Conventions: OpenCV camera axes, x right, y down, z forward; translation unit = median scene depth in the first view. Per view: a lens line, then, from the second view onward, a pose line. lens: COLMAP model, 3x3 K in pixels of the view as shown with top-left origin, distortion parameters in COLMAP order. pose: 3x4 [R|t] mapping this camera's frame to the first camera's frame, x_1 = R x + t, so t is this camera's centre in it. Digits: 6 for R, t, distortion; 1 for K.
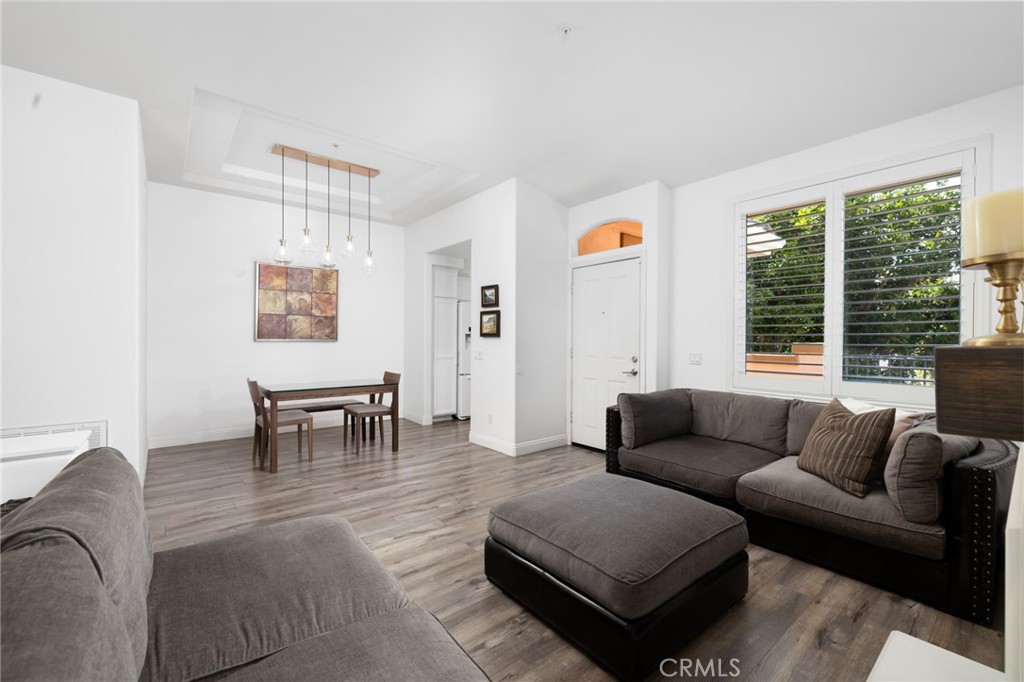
lens RADIAL K [[434.0, 0, 521.7], [0, 434.0, 336.3], [0, 0, 1]] dist [0.000140, -0.000312]
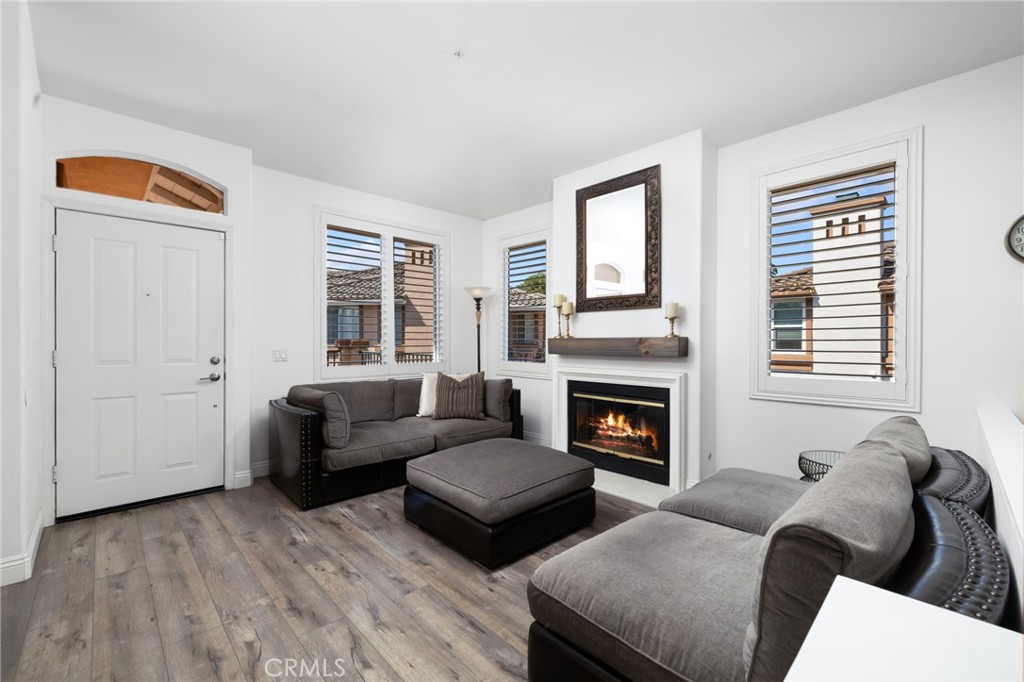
lens RADIAL K [[434.0, 0, 502.1], [0, 434.0, 342.2], [0, 0, 1]] dist [0.000140, -0.000312]
pose [[-0.066385, -0.006876, 0.997770, -0.489927], [0.001400, 0.999975, 0.006985, 0.012870], [-0.997793, 0.001861, -0.066374, 0.475531]]
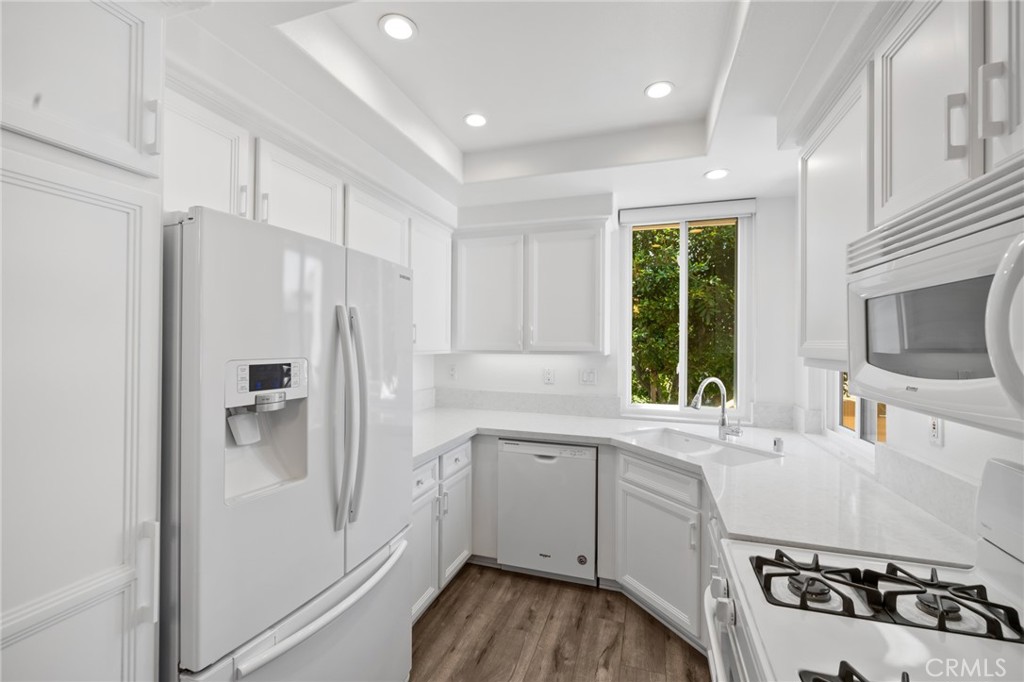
lens RADIAL K [[434.0, 0, 511.1], [0, 434.0, 339.4], [0, 0, 1]] dist [0.000140, -0.000312]
pose [[0.846432, 0.004473, 0.532478, -0.167490], [0.000427, 0.999959, -0.009080, -0.041127], [-0.532496, 0.007913, 0.846395, 1.071764]]
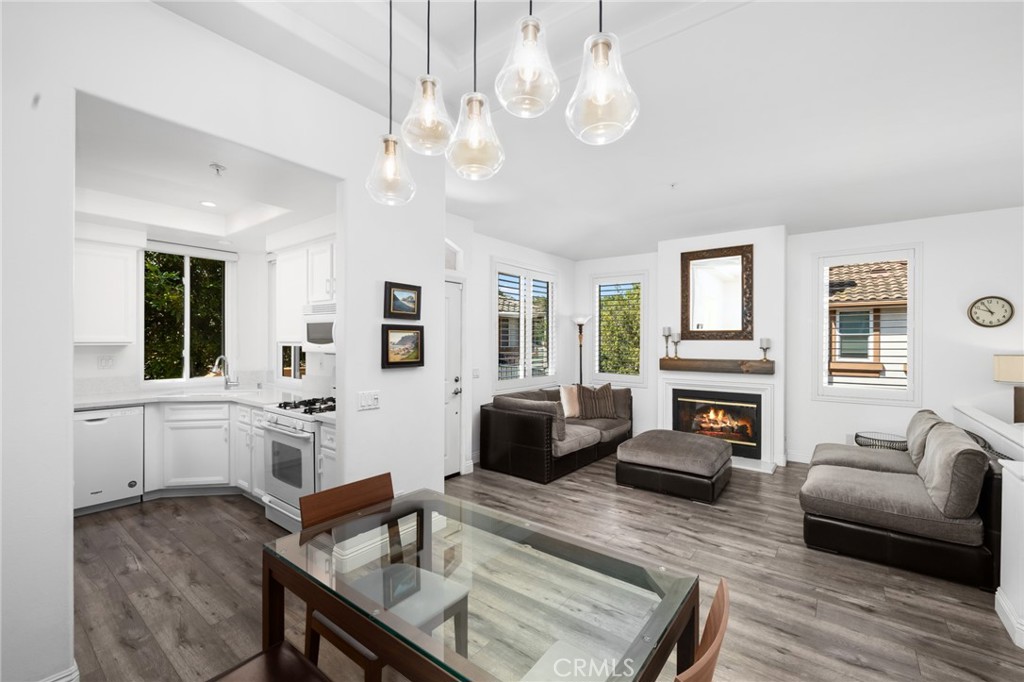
lens RADIAL K [[434.0, 0, 504.8], [0, 434.0, 341.9], [0, 0, 1]] dist [0.000140, -0.000312]
pose [[-0.213306, -0.003833, 0.976978, -0.703469], [-0.001592, 0.999992, 0.003576, -0.037275], [-0.976984, -0.000792, -0.213310, 0.988775]]
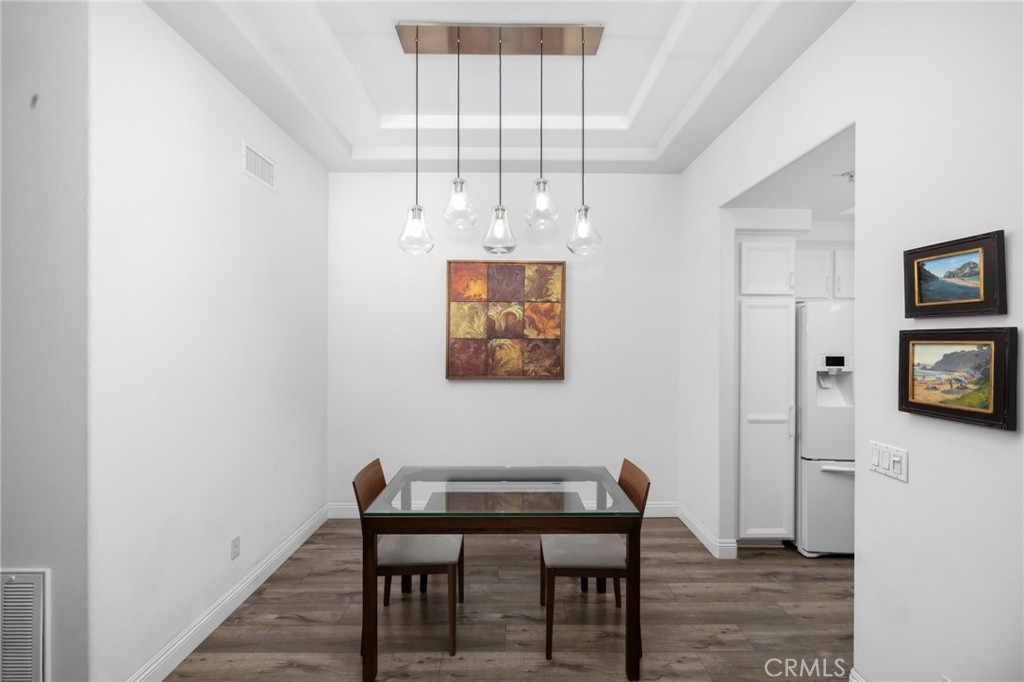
lens RADIAL K [[434.0, 0, 511.6], [0, 434.0, 338.3], [0, 0, 1]] dist [0.000140, -0.000312]
pose [[0.771204, -0.006117, -0.636559, -0.114732], [0.001449, 0.999968, -0.007853, -0.050772], [0.636587, 0.005134, 0.771188, 0.592439]]
